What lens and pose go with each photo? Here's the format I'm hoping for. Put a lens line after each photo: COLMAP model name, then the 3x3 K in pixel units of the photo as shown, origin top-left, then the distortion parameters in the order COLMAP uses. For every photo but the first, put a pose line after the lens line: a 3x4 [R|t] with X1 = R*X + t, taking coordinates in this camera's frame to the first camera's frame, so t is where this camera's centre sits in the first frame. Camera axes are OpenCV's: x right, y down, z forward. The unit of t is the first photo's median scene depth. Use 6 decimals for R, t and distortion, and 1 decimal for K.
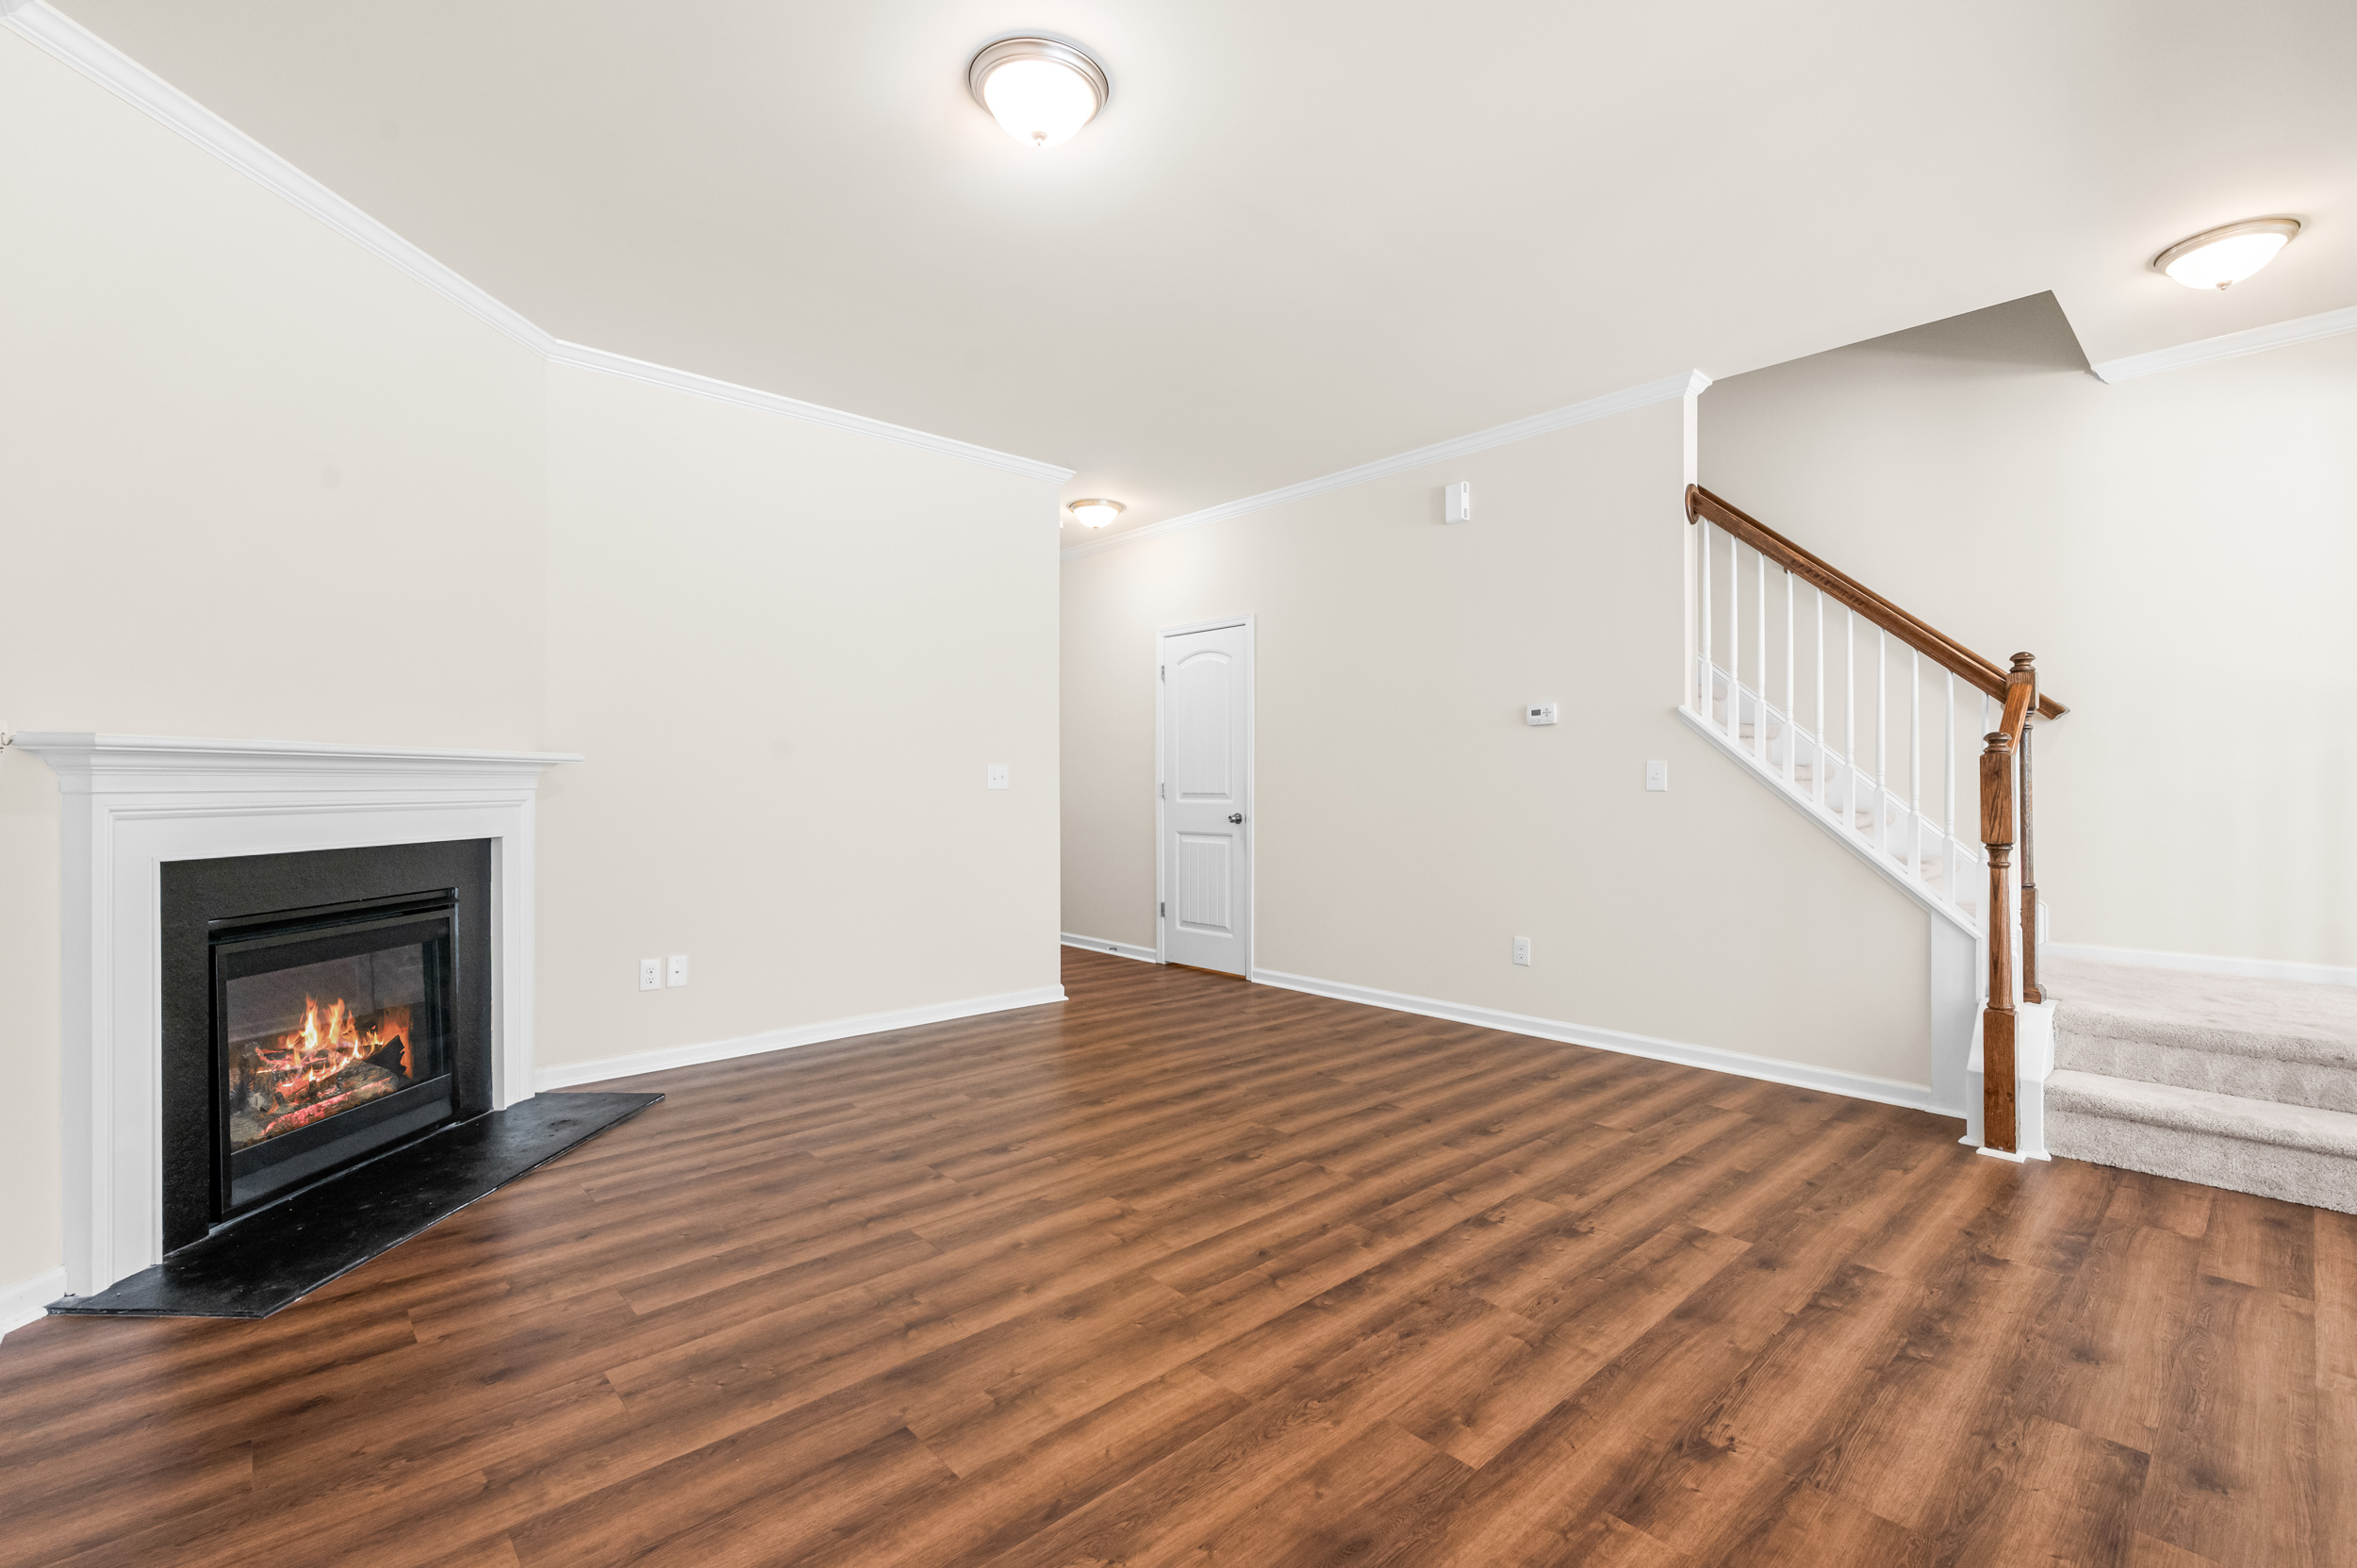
lens RADIAL K [[1034.4, 0, 1189.0], [0, 1034.4, 782.1], [0, 0, 1]] dist [-0.000896, -0.000960]
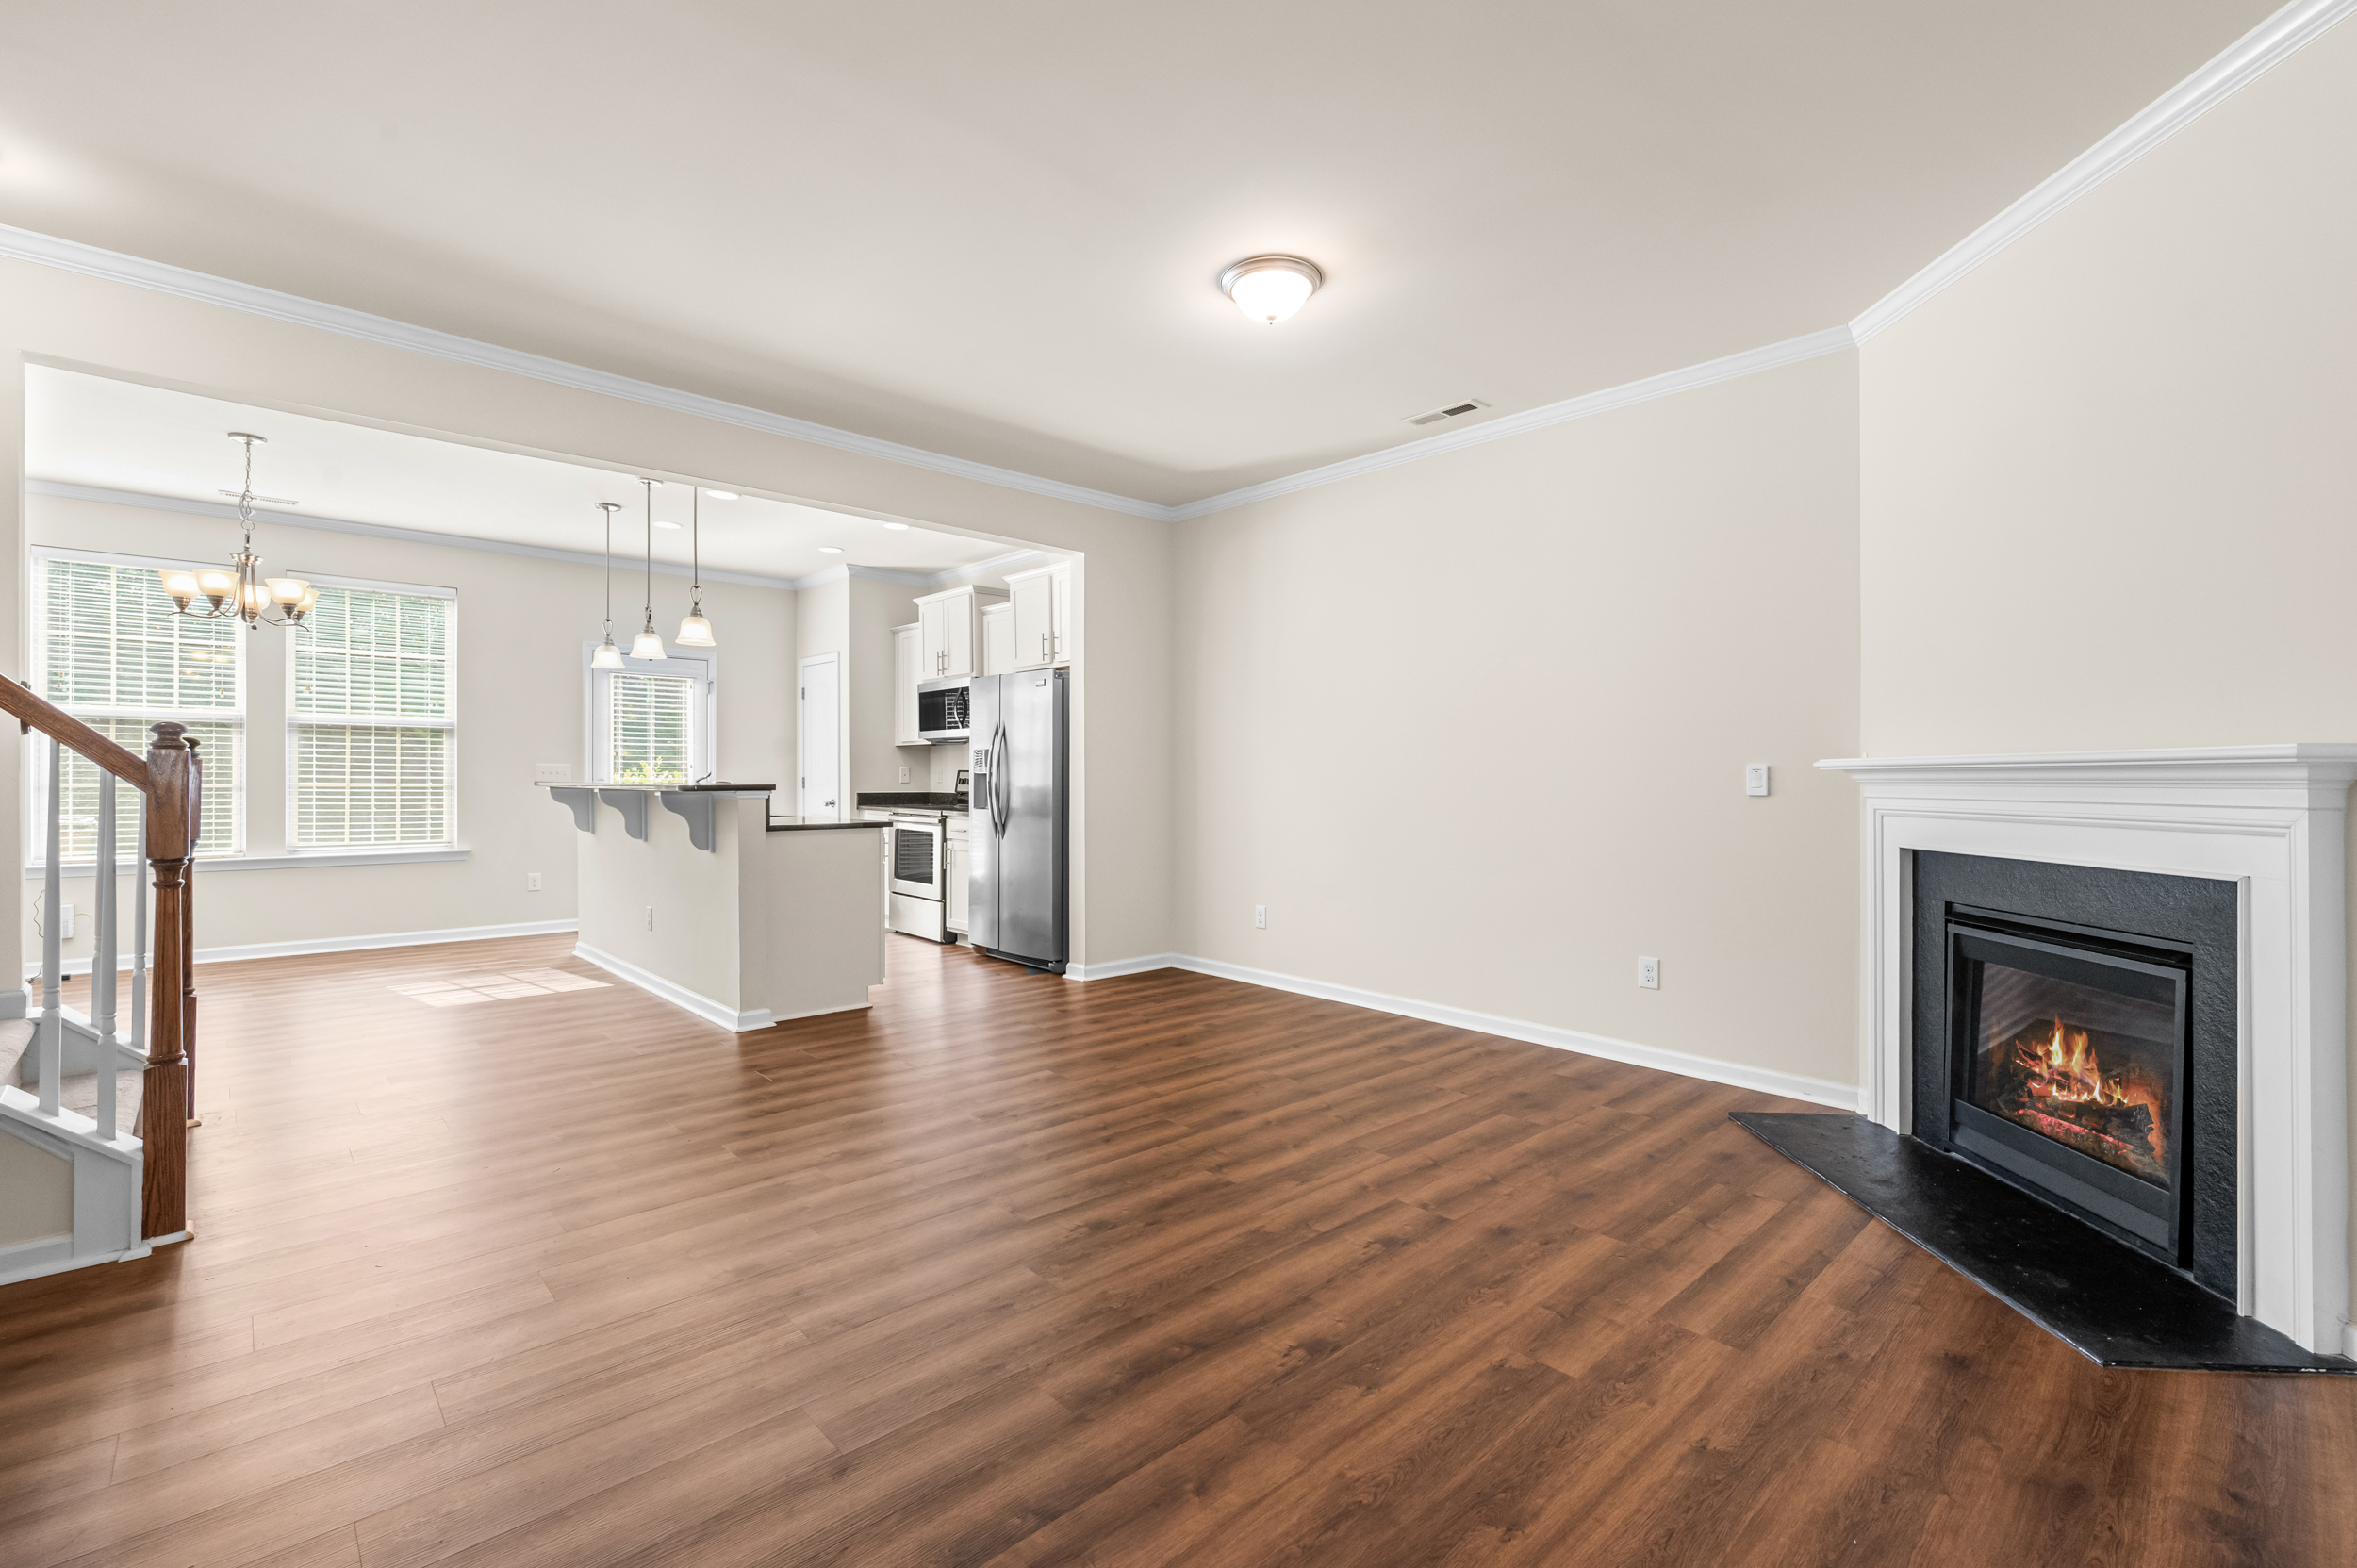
lens RADIAL K [[1034.4, 0, 1185.6], [0, 1034.4, 786.0], [0, 0, 1]] dist [-0.000896, -0.000960]
pose [[-0.999980, -0.004573, -0.004443, -0.017822], [-0.004596, 0.999976, 0.005234, -0.007147], [0.004419, 0.005254, -0.999976, 1.933031]]
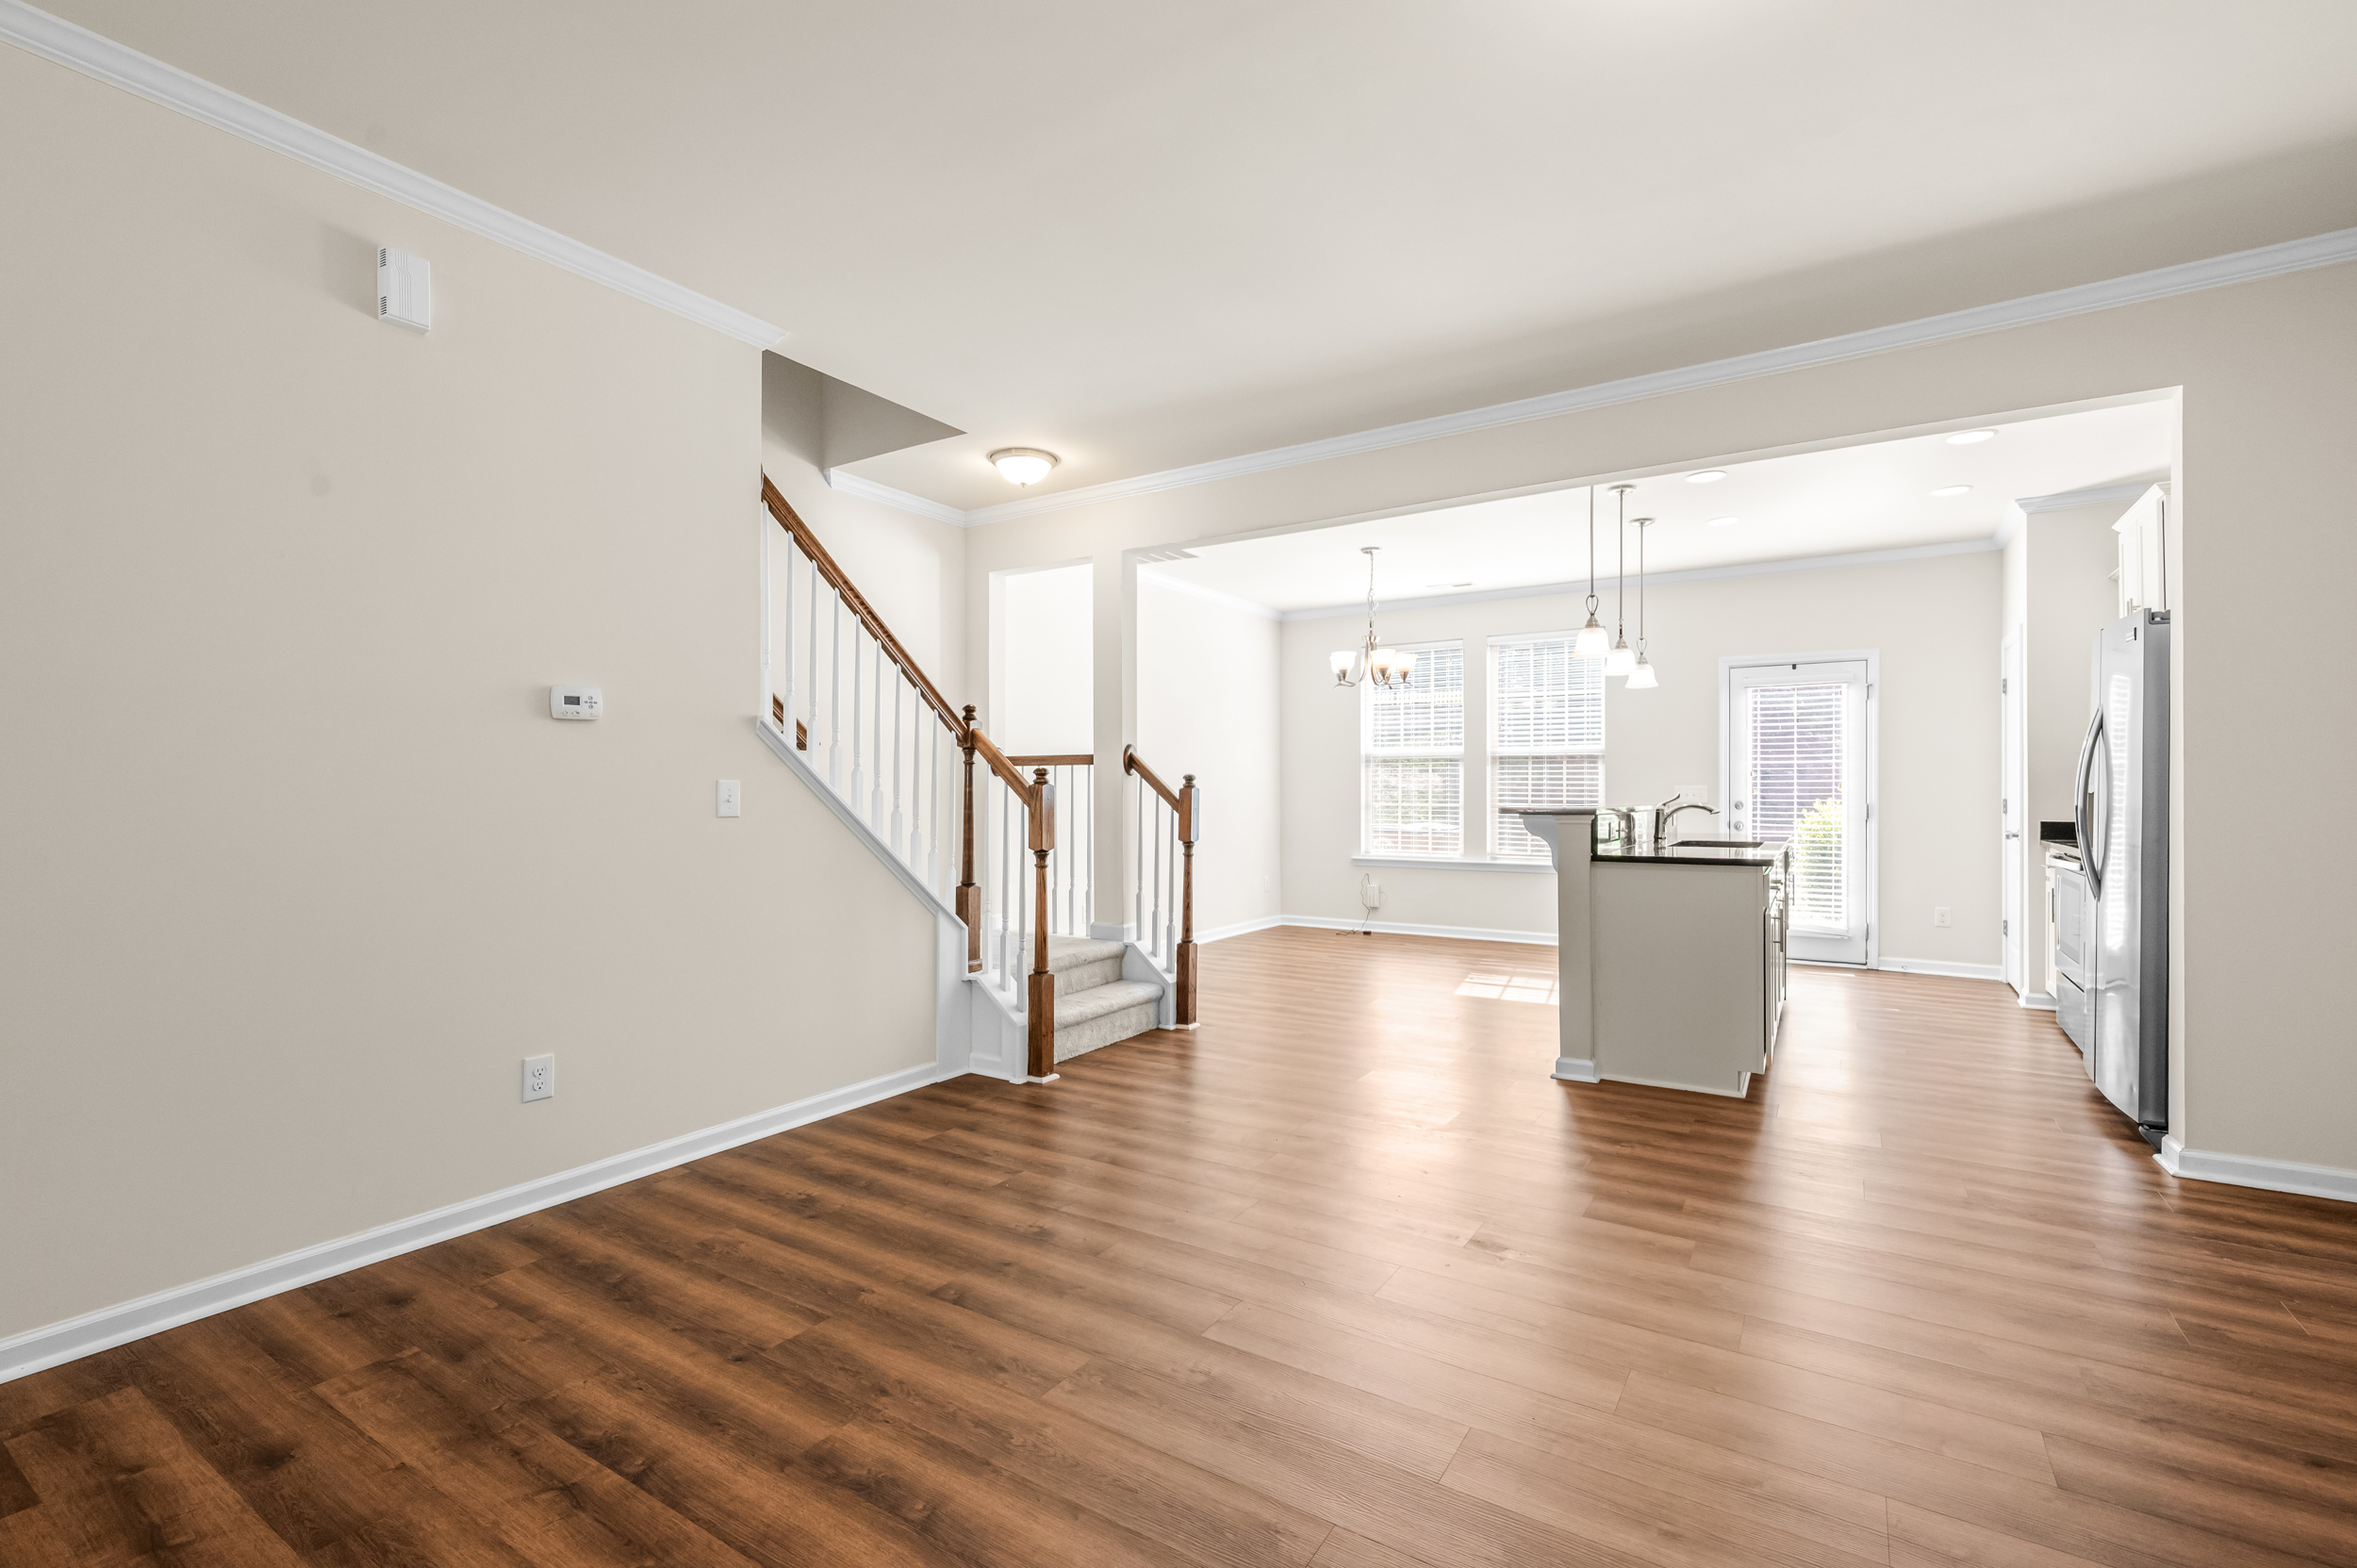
lens RADIAL K [[1034.4, 0, 1178.6], [0, 1034.4, 796.1], [0, 0, 1]] dist [-0.000896, -0.000960]
pose [[-0.250672, -0.001899, 0.968070, -0.606220], [-0.003112, 0.999994, 0.001156, -0.014350], [-0.968067, -0.002723, -0.250676, 1.236603]]
